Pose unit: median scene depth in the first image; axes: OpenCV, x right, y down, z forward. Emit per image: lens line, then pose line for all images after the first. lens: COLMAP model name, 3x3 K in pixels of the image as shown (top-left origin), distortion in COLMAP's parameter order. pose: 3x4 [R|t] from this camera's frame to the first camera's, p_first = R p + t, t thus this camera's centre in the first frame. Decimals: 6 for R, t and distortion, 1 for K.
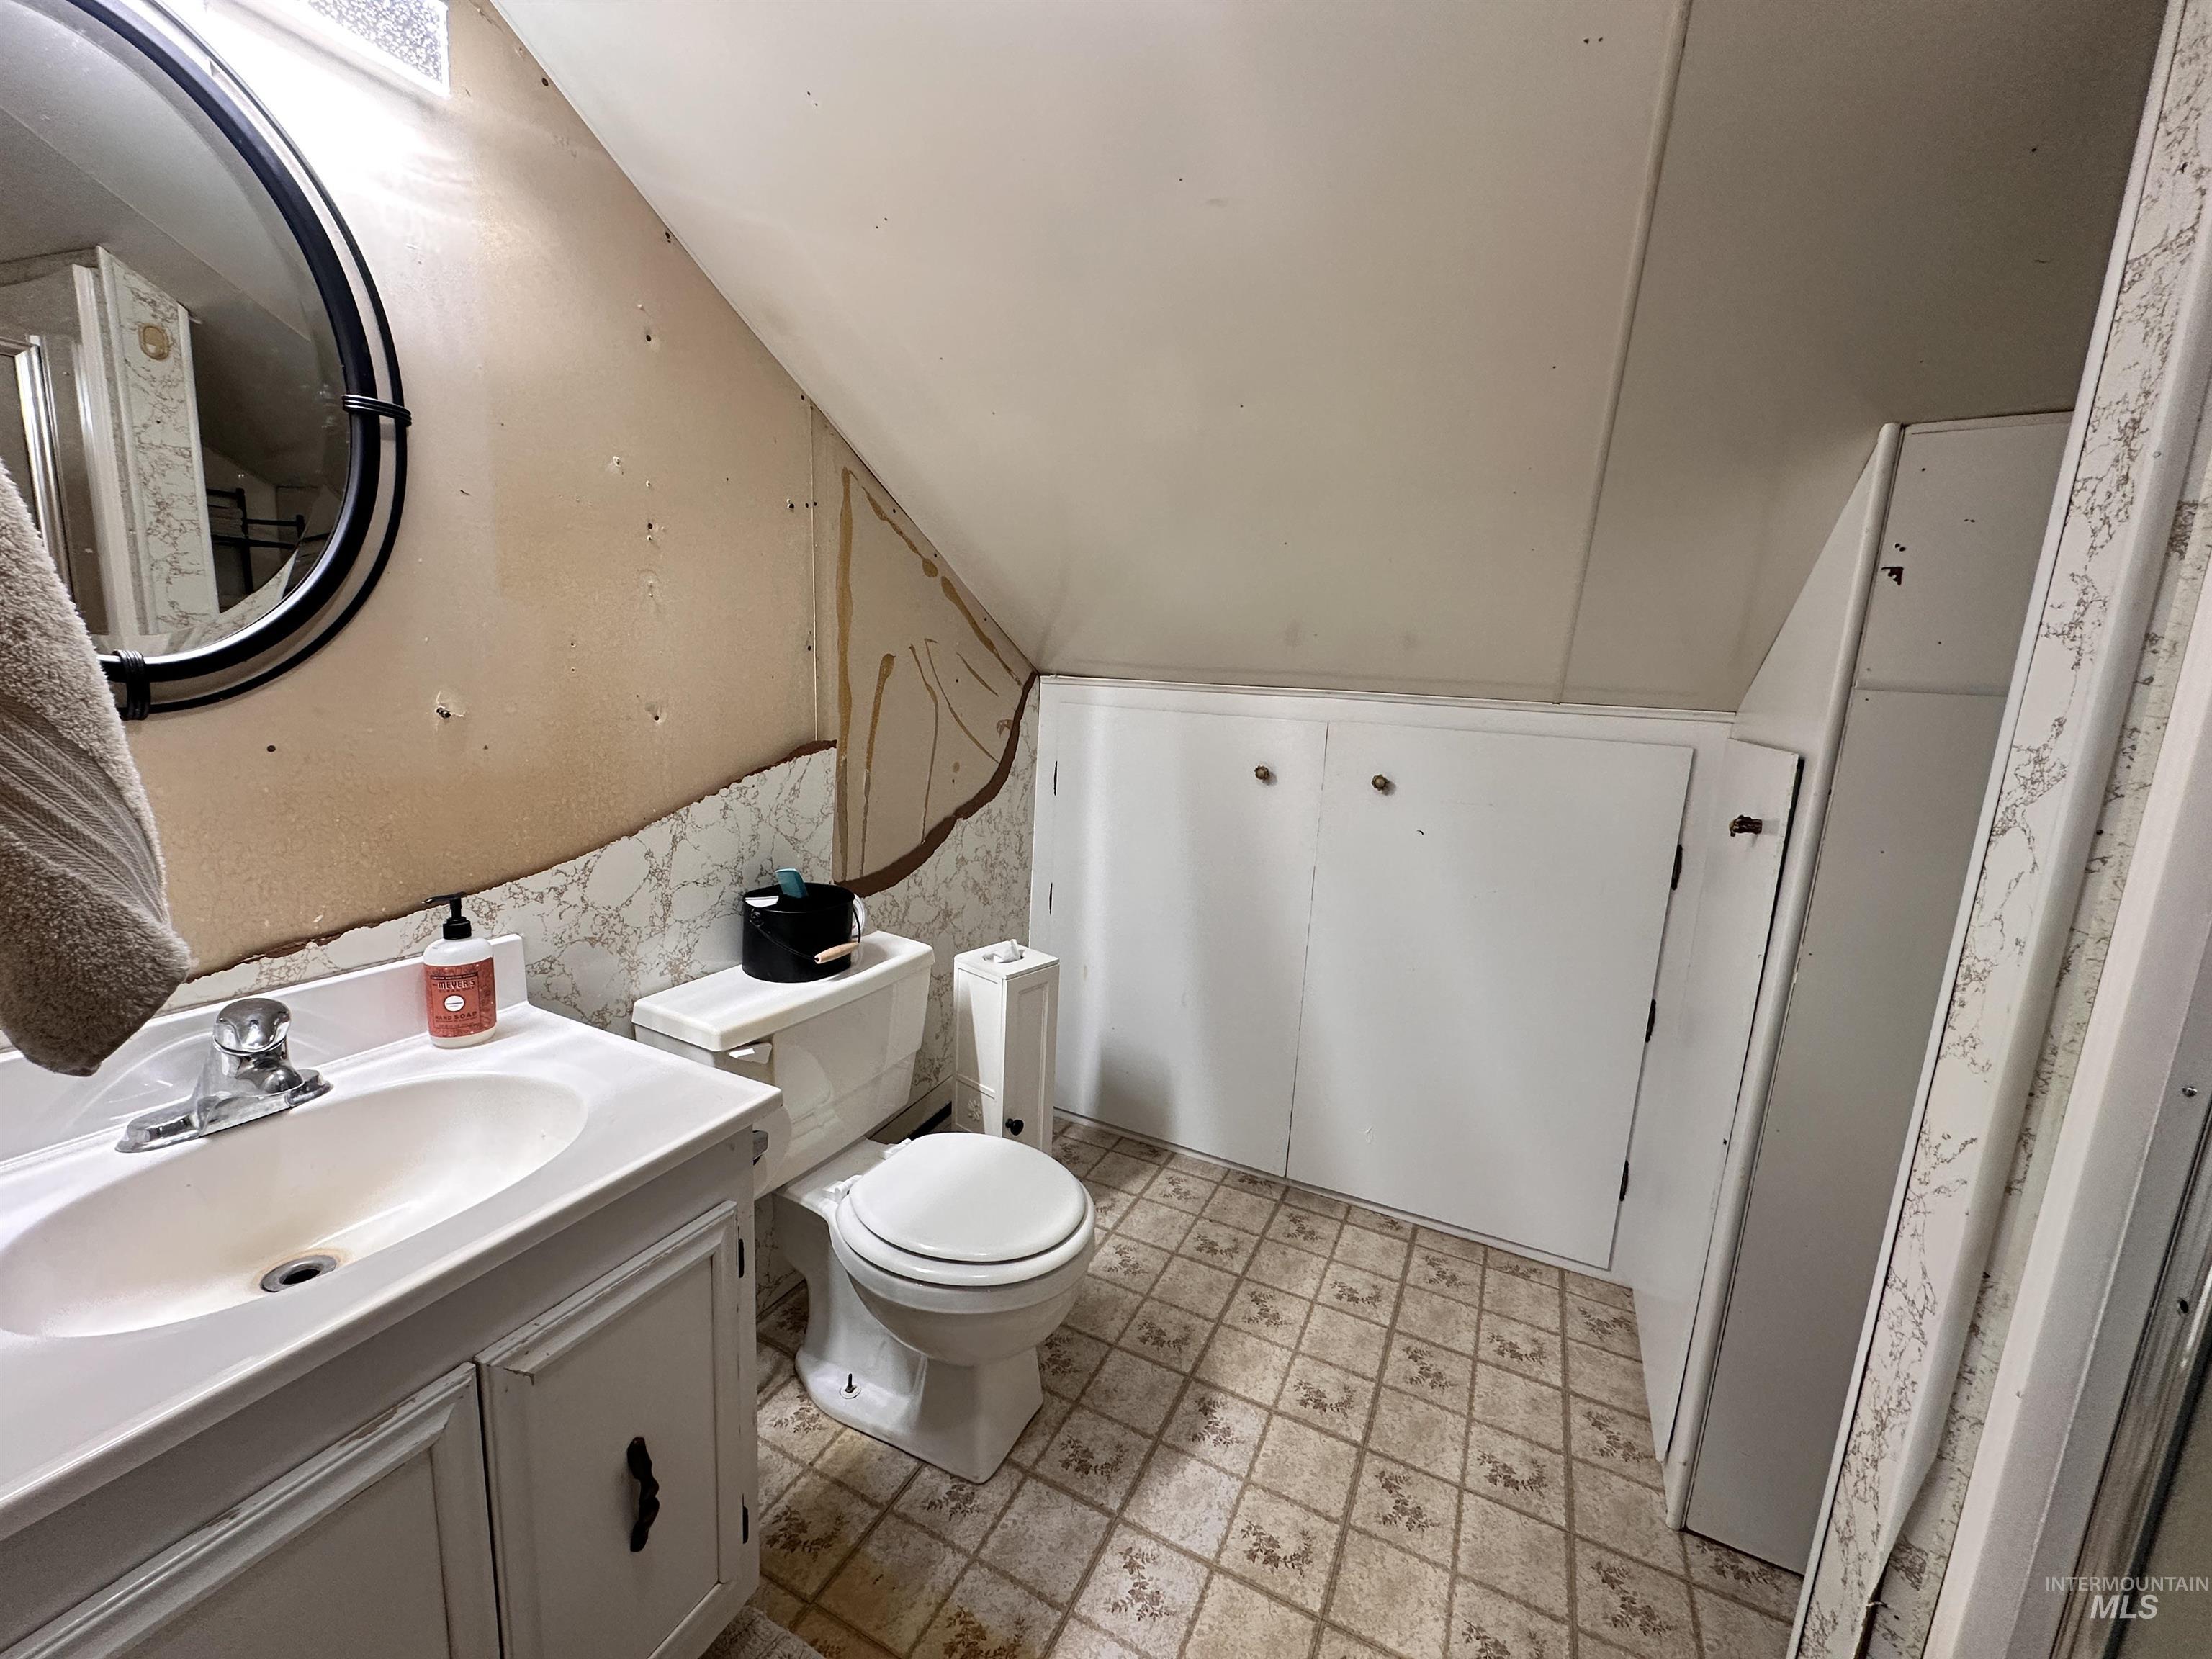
lens RADIAL K [[880.0, 0, 1103.8], [0, 880.0, 825.0], [0, 0, 1]] dist [-0.003818, 0.000755]
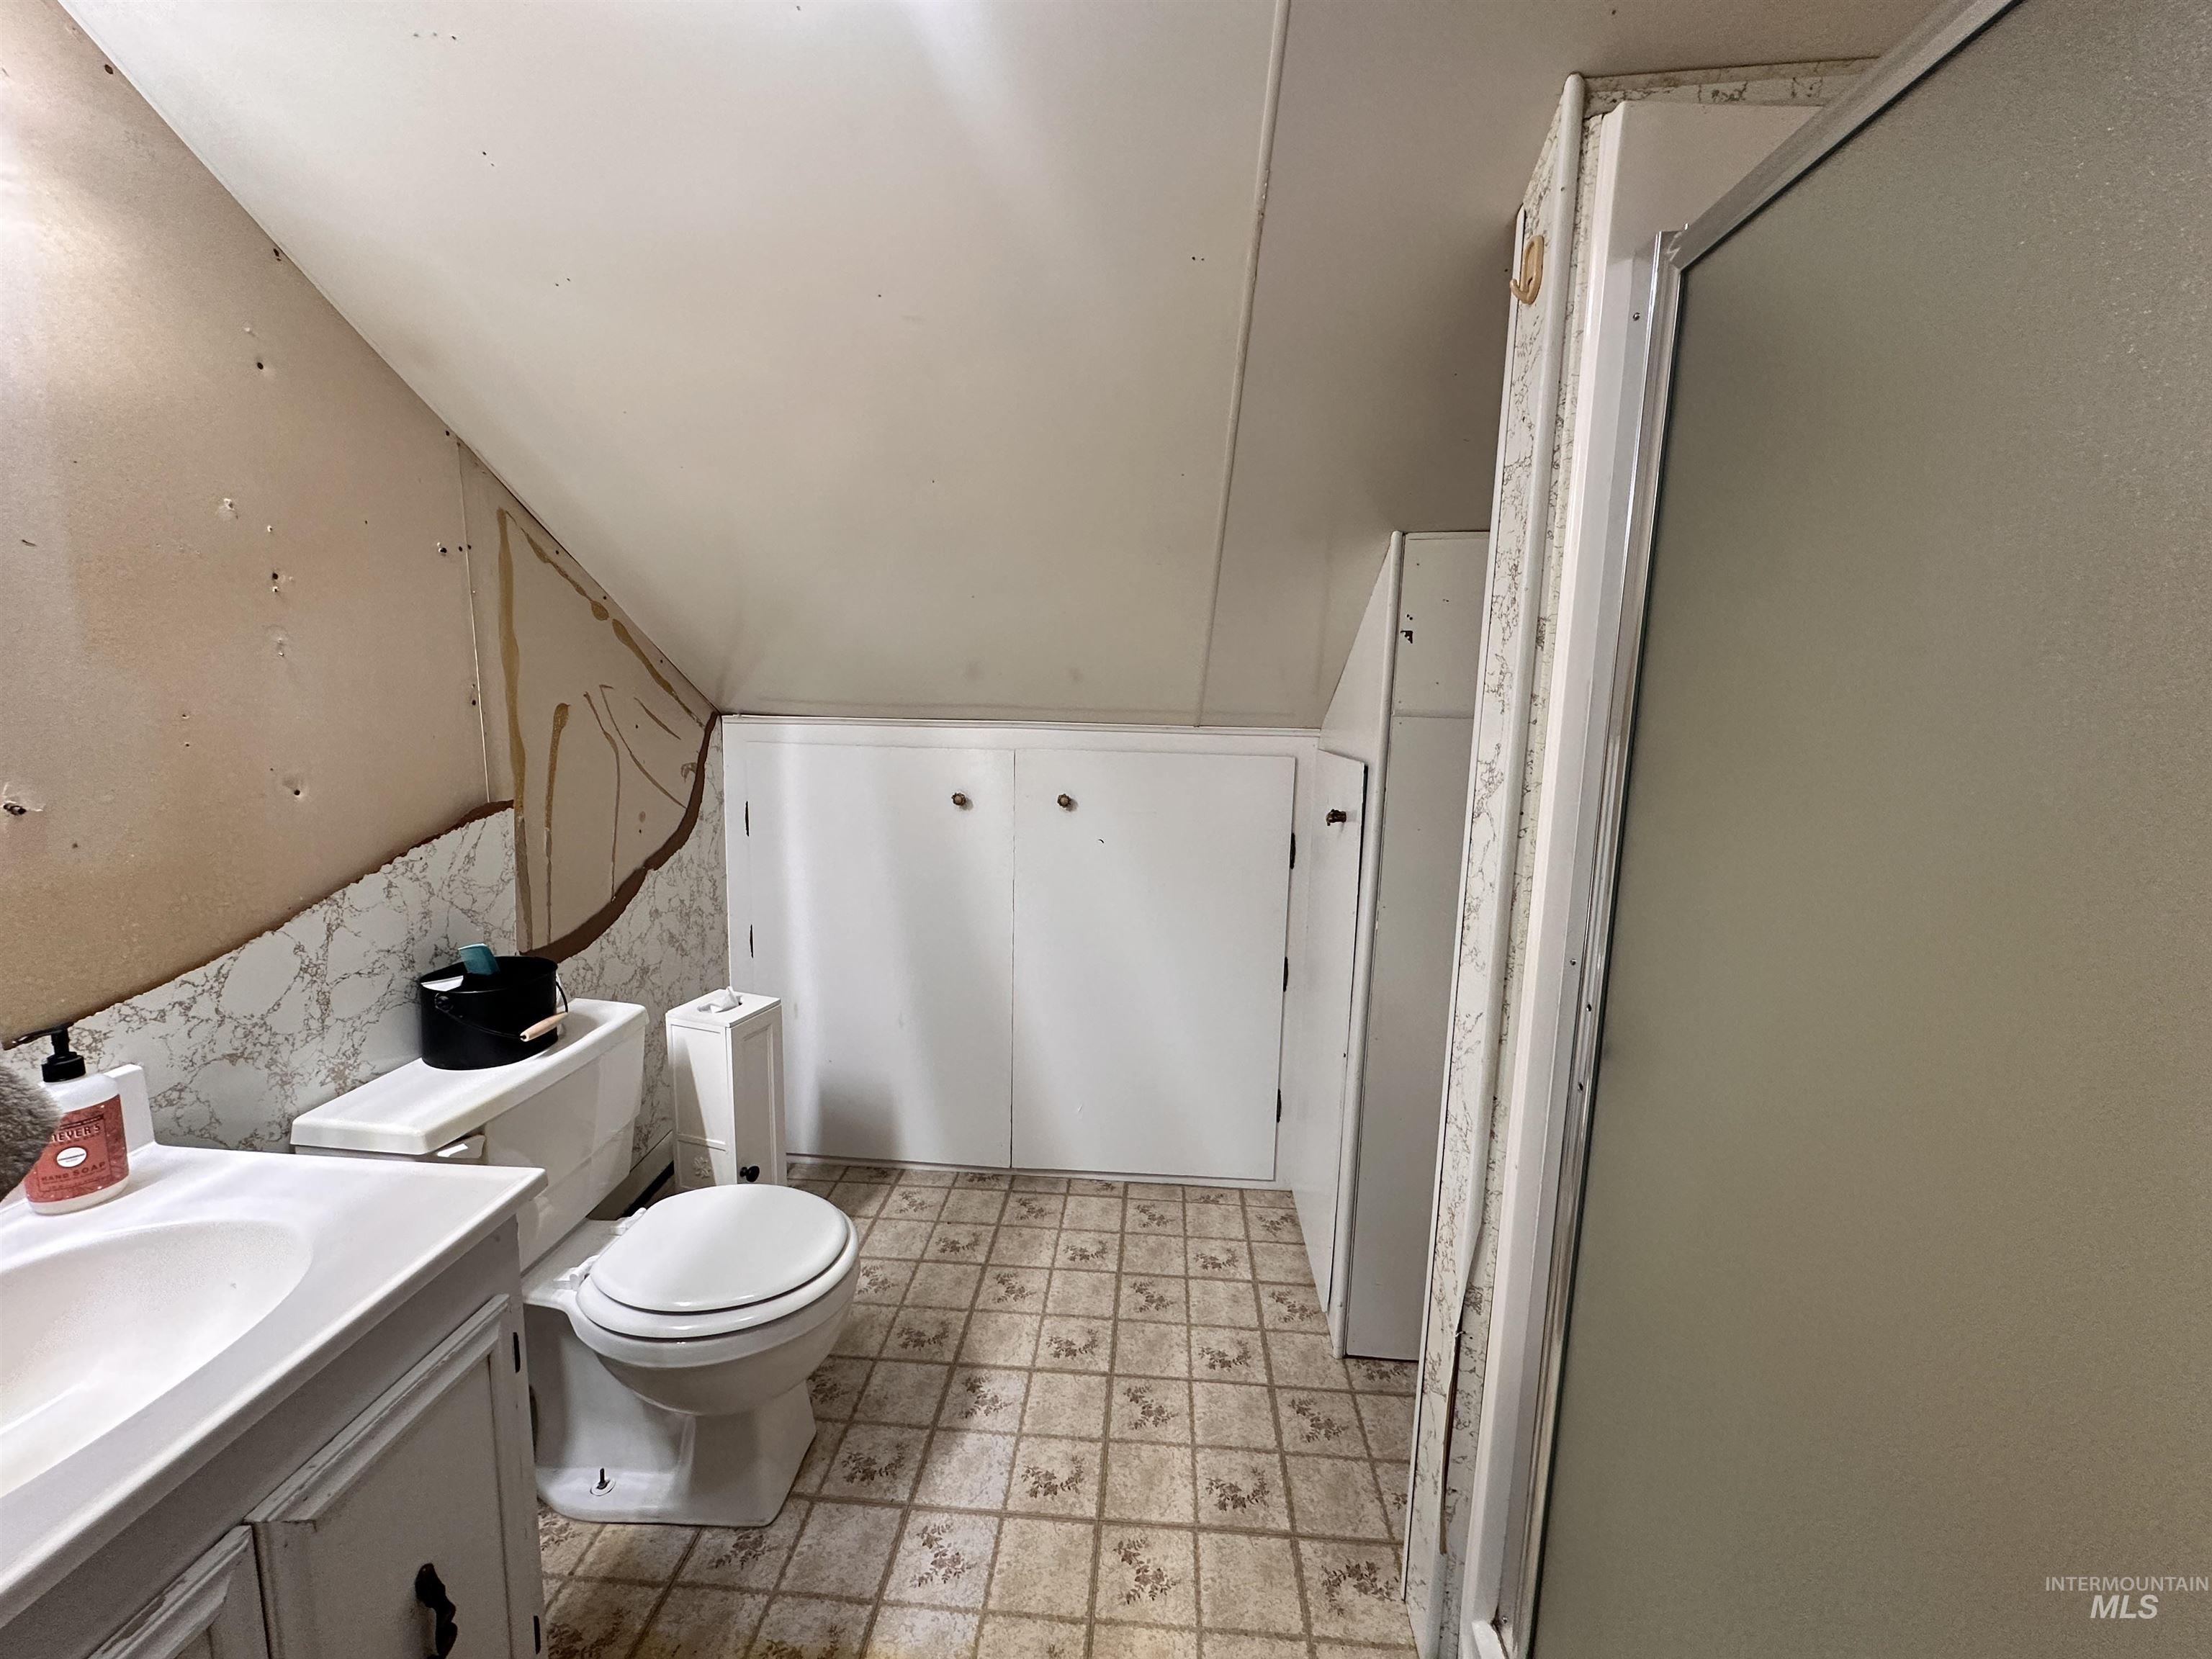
lens RADIAL K [[880.0, 0, 1103.8], [0, 880.0, 825.0], [0, 0, 1]] dist [-0.003818, 0.000755]
pose [[0.924604, -0.082262, 0.371941, -0.087689], [0.088810, 0.996048, -0.000477, -0.016585], [-0.370432, 0.033473, 0.928256, -0.102783]]
